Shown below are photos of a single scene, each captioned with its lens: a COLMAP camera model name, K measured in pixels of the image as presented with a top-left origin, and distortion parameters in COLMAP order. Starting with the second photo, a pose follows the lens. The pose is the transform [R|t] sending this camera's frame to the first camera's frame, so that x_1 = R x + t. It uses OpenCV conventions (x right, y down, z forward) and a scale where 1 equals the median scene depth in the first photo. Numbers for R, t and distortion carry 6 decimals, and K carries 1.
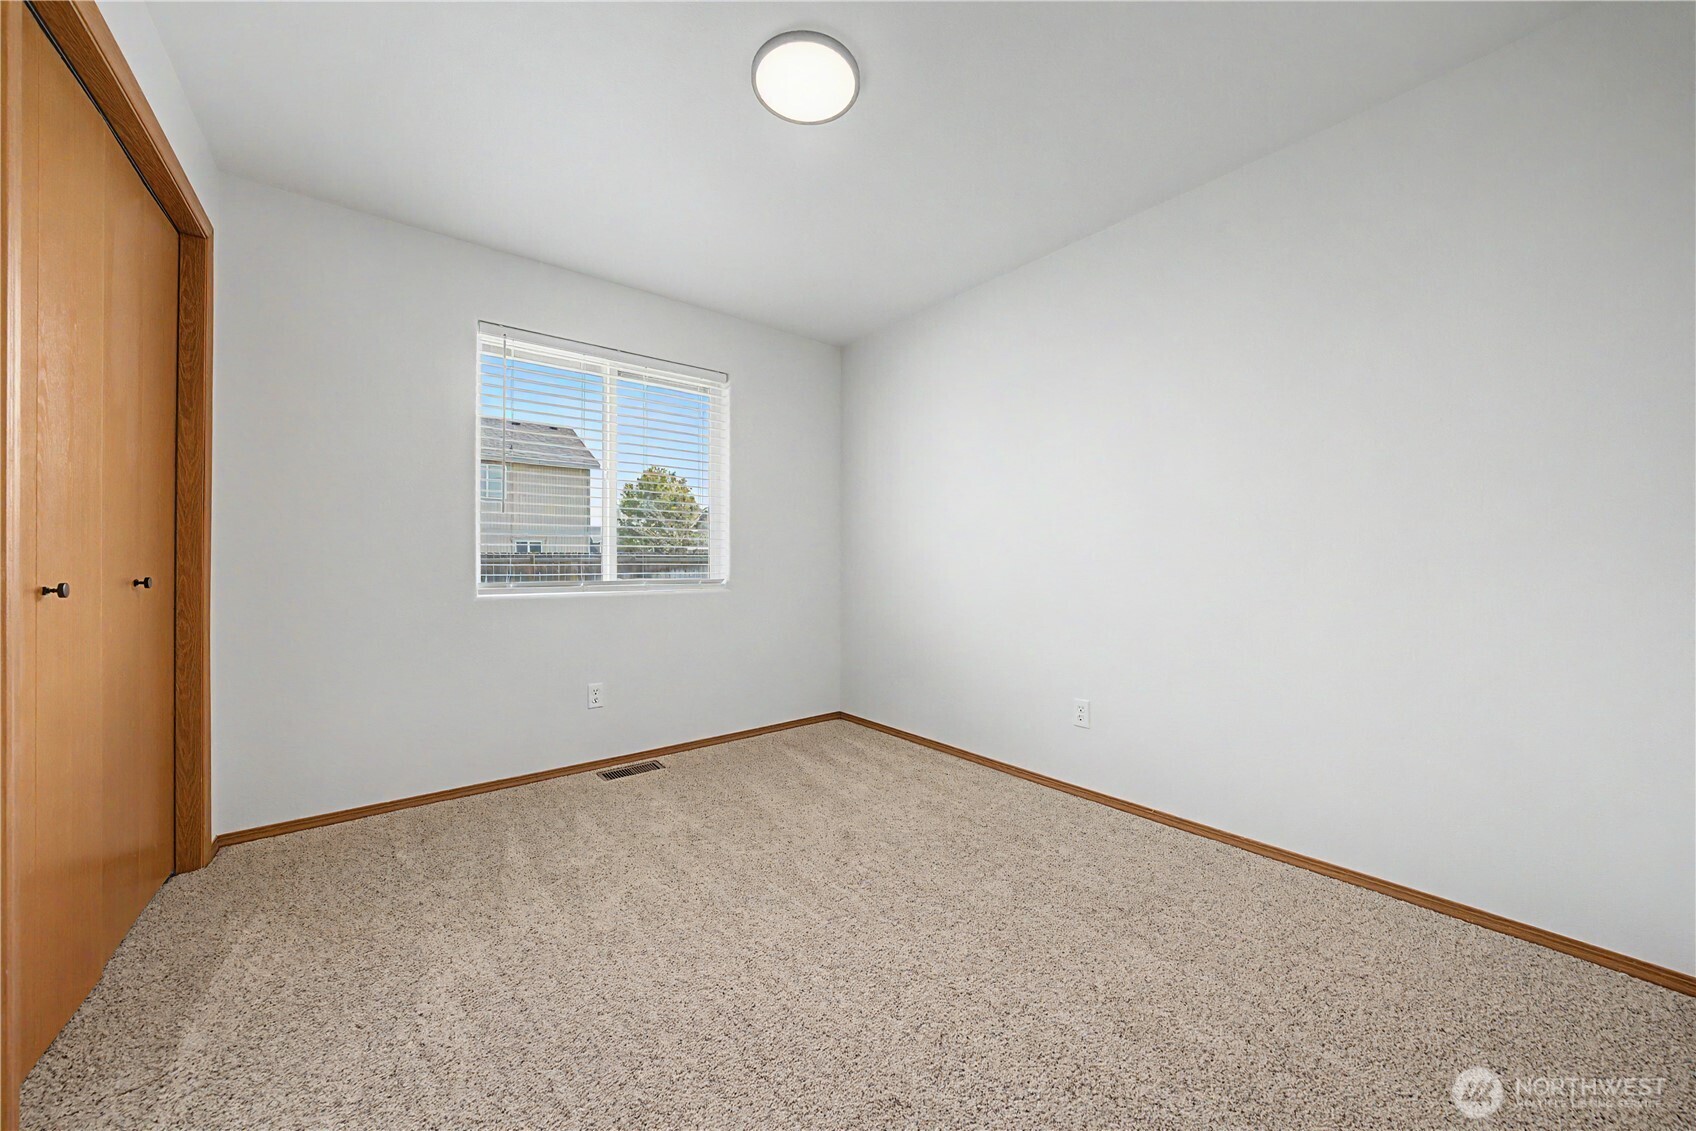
lens RADIAL K [[584.5, 0, 847.4], [0, 584.5, 563.0], [0, 0, 1]] dist [-0.030109, 0.006446]
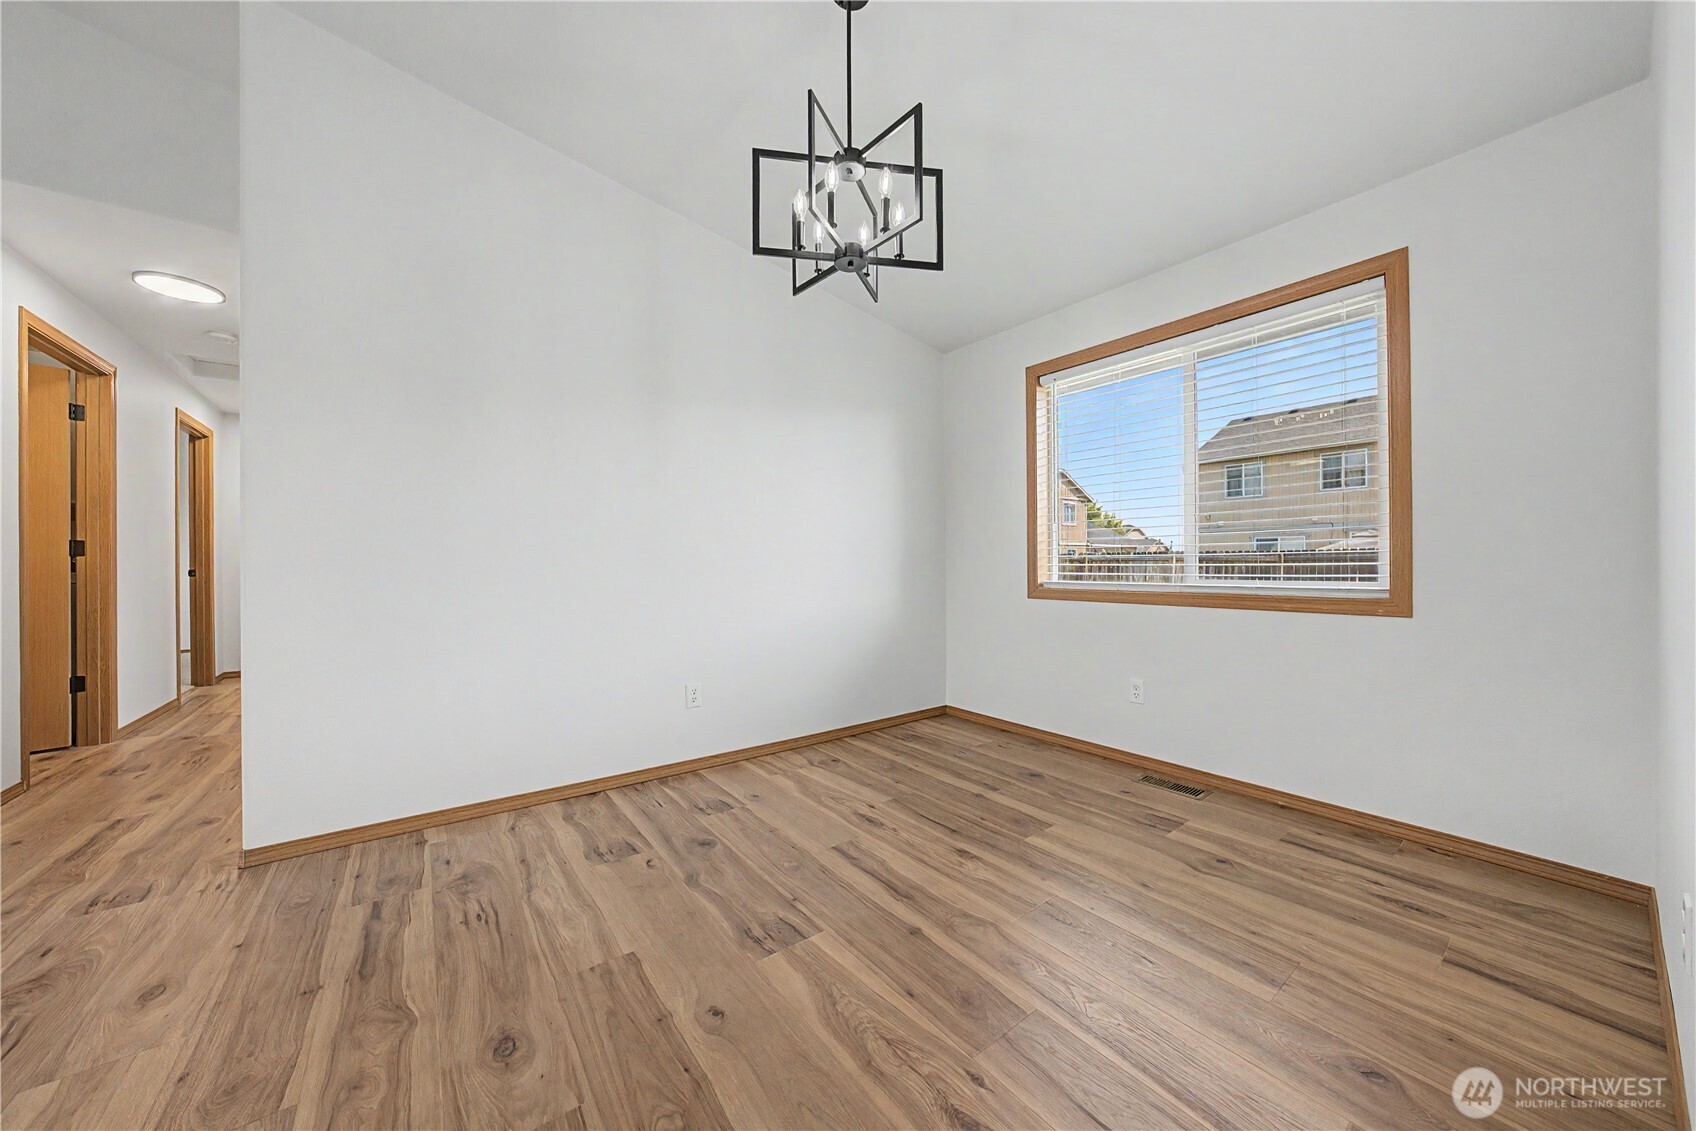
lens RADIAL K [[584.5, 0, 847.4], [0, 584.5, 563.0], [0, 0, 1]] dist [-0.030109, 0.006446]
pose [[-0.035054, -0.000709, -0.999385, 0.594275], [0.007655, 0.999970, -0.000978, -0.004432], [0.999356, -0.007685, -0.035048, 0.527412]]
